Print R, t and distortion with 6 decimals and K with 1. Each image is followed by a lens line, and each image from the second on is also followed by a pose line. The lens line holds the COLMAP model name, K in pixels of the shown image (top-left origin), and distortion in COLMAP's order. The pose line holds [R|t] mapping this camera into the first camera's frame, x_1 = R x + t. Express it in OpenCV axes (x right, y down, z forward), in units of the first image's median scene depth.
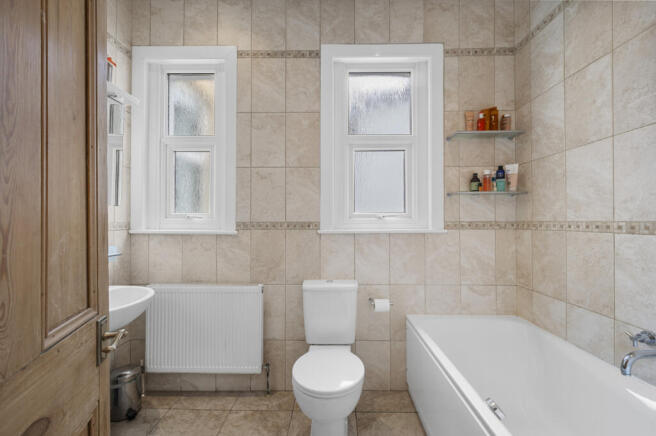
lens RADIAL K [[264.0, 0, 329.5], [0, 264.0, 221.1], [0, 0, 1]] dist [-0.000735, 0.000573]
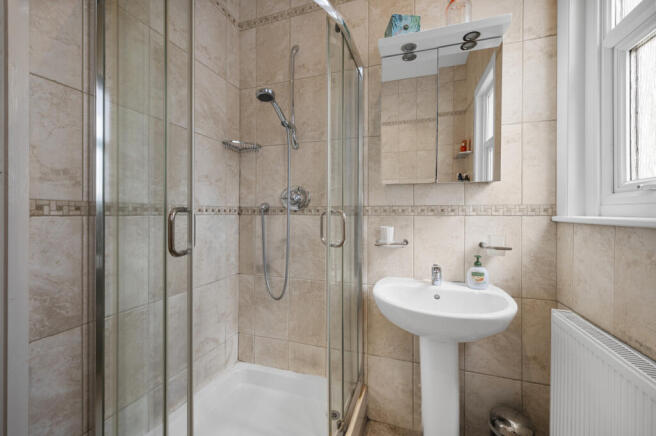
lens RADIAL K [[264.0, 0, 328.6], [0, 264.0, 213.6], [0, 0, 1]] dist [-0.000735, 0.000573]
pose [[-0.294694, -0.000919, -0.955591, 0.023217], [0.004706, 0.999986, -0.002412, 0.026965], [0.955580, -0.005208, -0.294686, 0.662740]]
